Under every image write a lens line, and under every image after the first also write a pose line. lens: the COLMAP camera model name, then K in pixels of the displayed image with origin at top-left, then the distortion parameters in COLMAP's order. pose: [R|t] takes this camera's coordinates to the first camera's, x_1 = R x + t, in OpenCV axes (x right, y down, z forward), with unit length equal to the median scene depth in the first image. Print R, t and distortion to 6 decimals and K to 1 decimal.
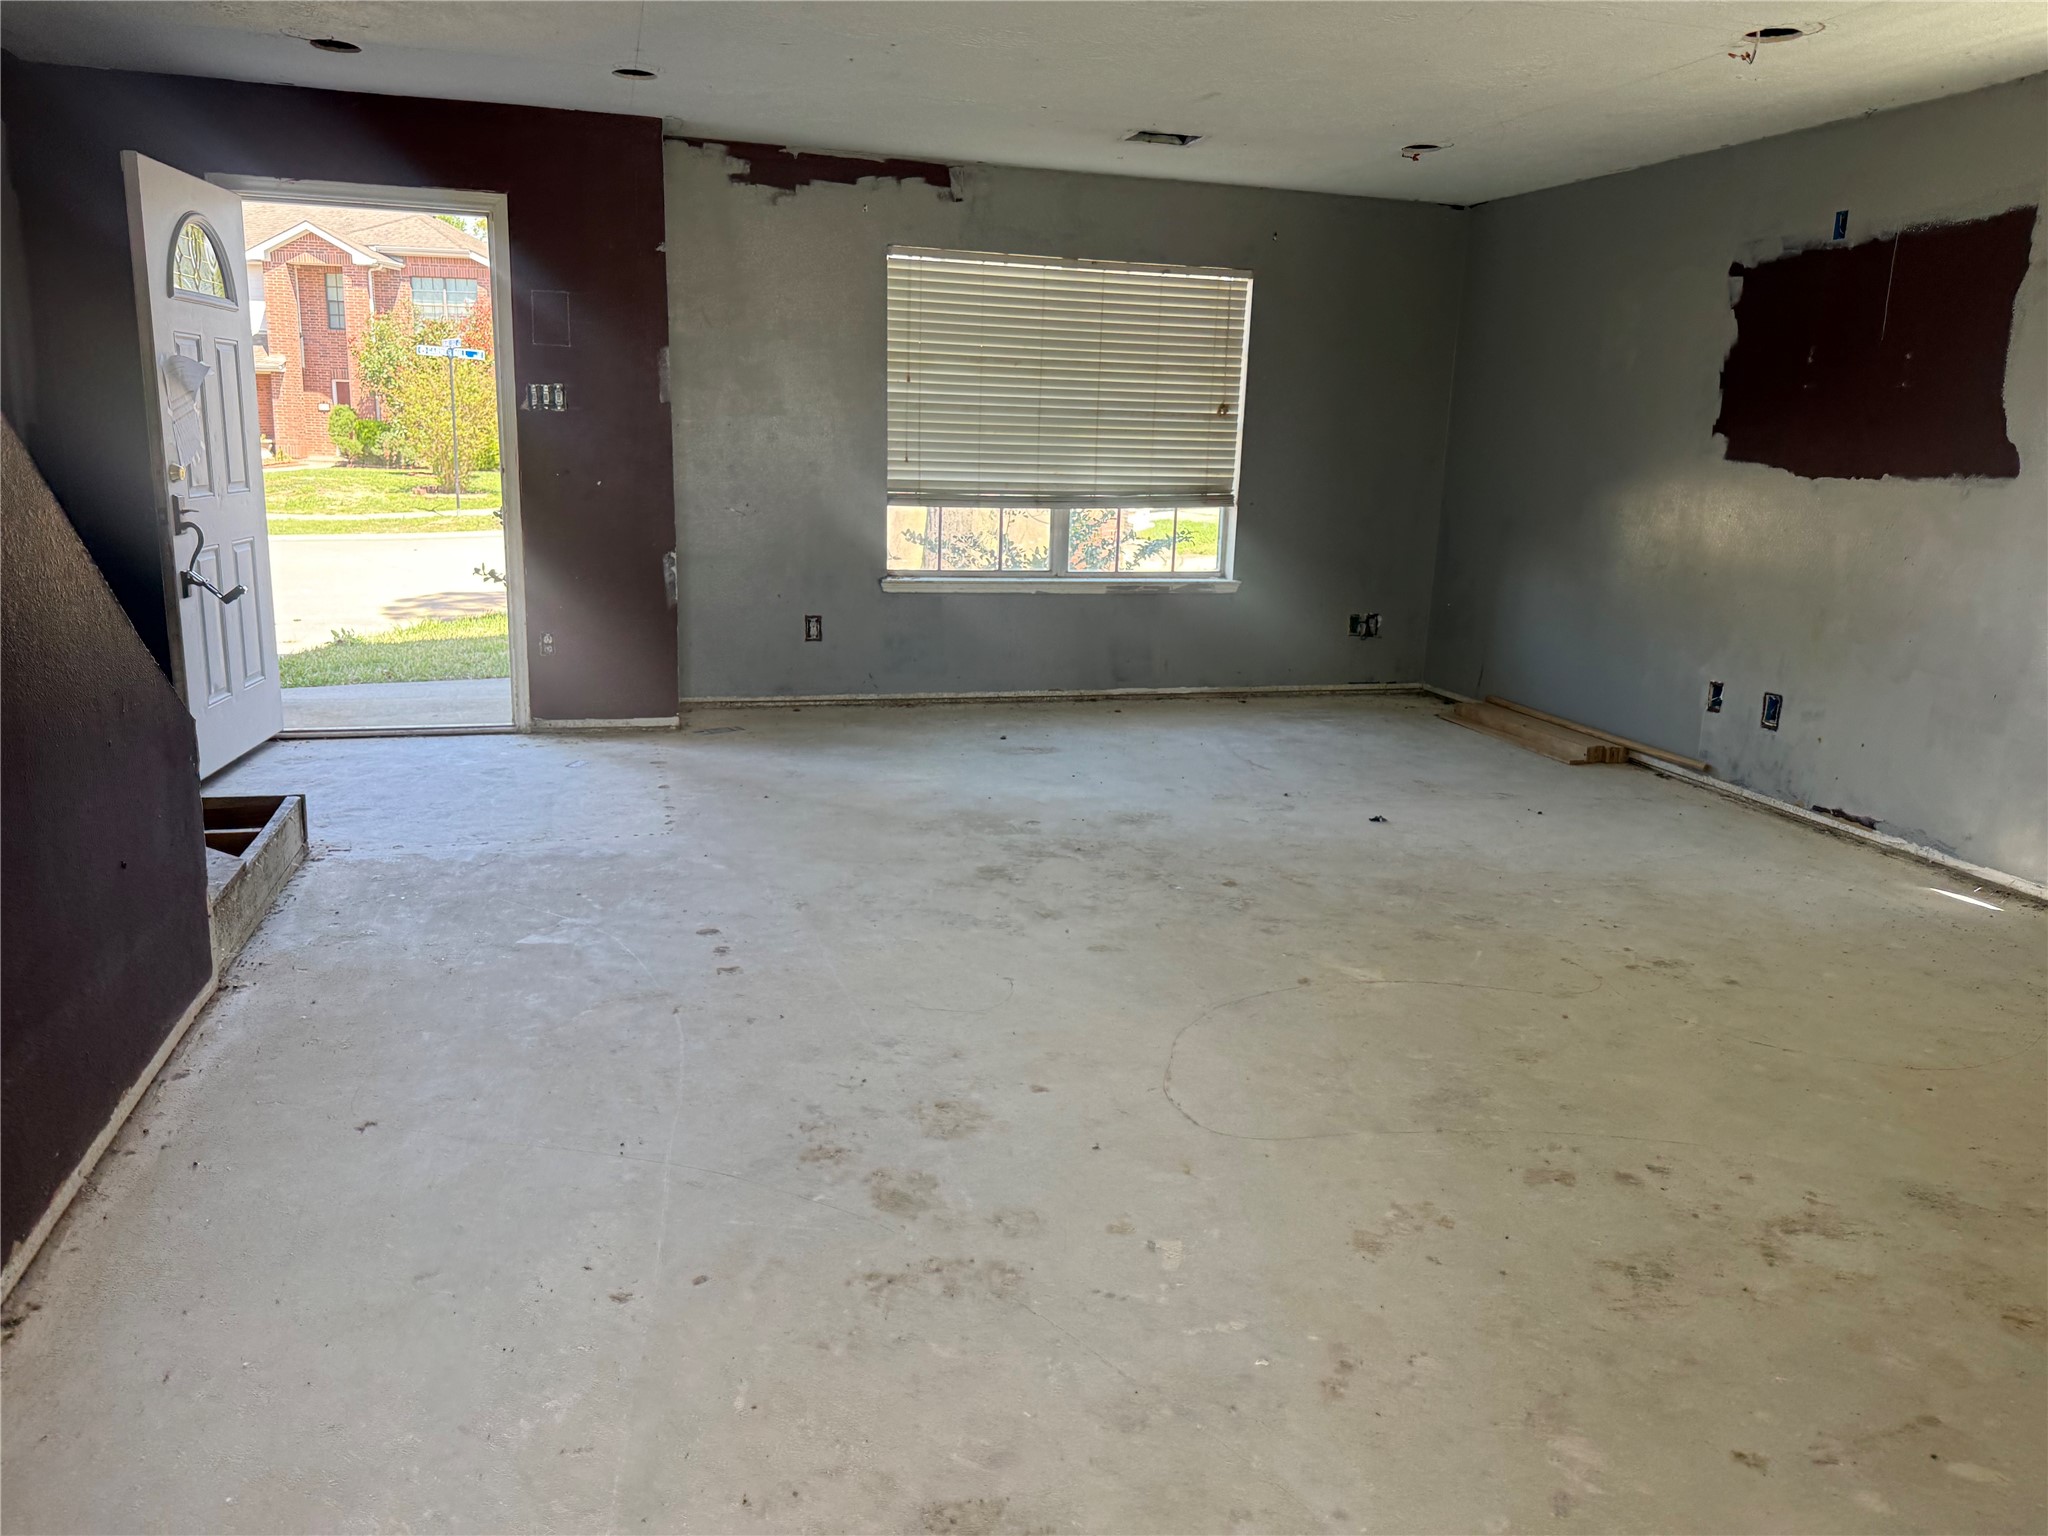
lens RADIAL K [[1458.9, 0, 1024.0], [0, 1458.9, 768.0], [0, 0, 1]] dist [0.043973, -0.050419]
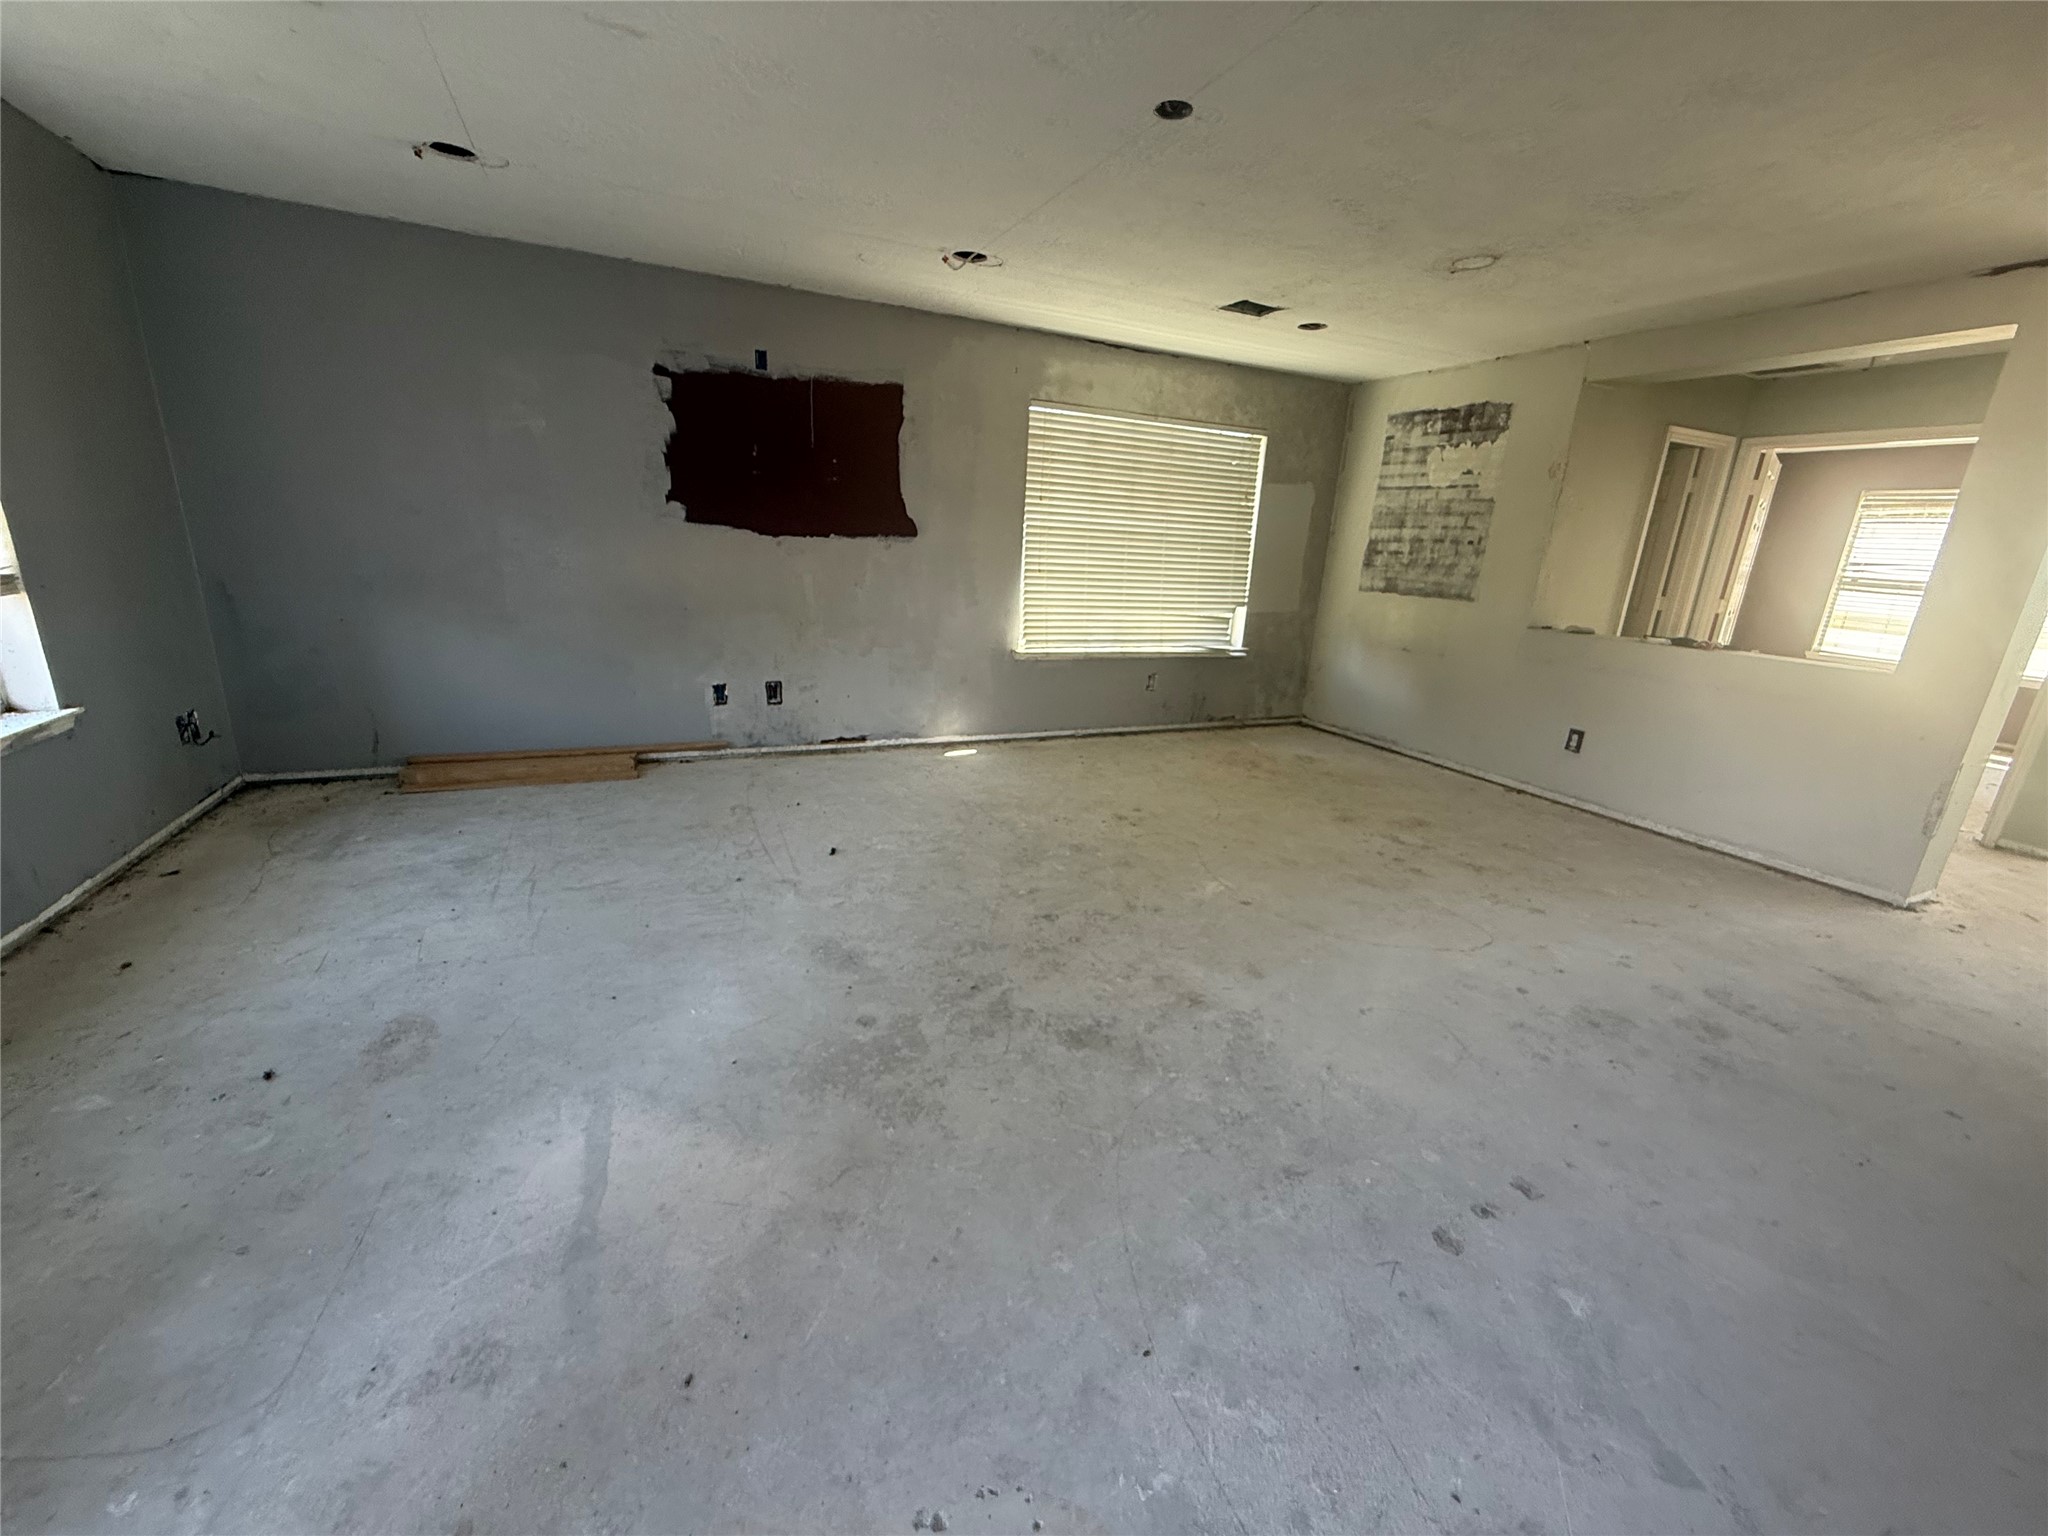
lens RADIAL K [[812.6, 0, 1023.0], [0, 812.6, 782.0], [0, 0, 1]] dist [-0.008027, 0.000061]
pose [[-0.160183, -0.328397, 0.930858, -0.390835], [0.166315, 0.920574, 0.353389, -0.233986], [-0.972975, 0.211423, -0.092843, 0.951852]]
